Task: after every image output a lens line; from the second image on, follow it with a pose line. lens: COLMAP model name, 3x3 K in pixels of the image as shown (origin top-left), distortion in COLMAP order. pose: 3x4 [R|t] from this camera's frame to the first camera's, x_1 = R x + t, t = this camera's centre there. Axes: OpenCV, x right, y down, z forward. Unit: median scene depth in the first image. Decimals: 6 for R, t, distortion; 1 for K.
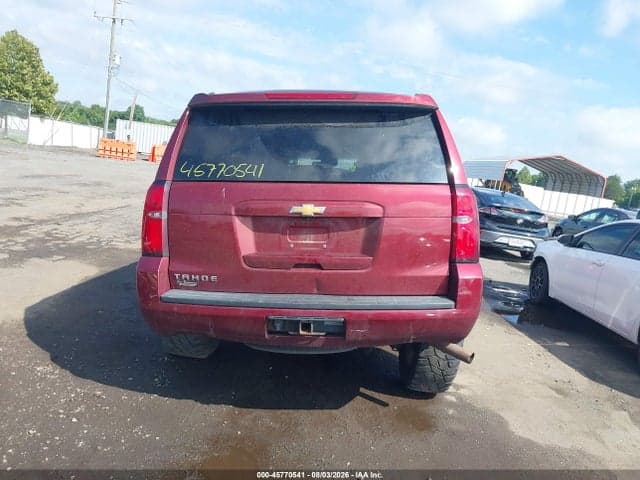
lens RADIAL K [[519.4, 0, 317.5], [0, 519.4, 241.4], [0, 0, 1]] dist [-0.001507, 0.000818]
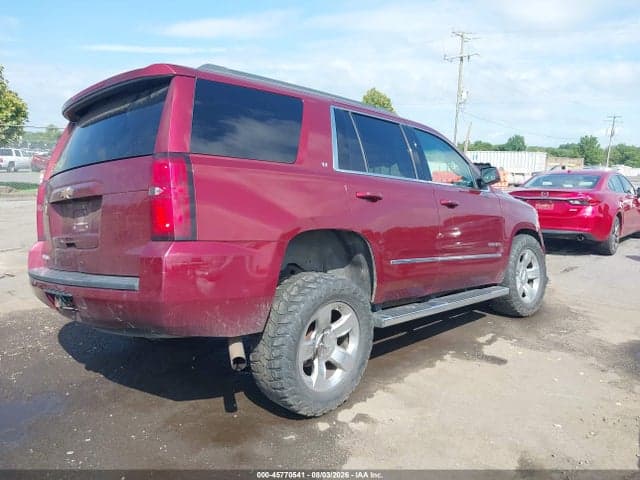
lens RADIAL K [[519.4, 0, 317.5], [0, 519.4, 241.4], [0, 0, 1]] dist [-0.001507, 0.000818]
pose [[0.734668, -0.016494, -0.678226, 0.101515], [-0.026661, 0.998230, -0.053156, 0.008316], [0.677902, 0.057135, 0.732928, 0.051734]]
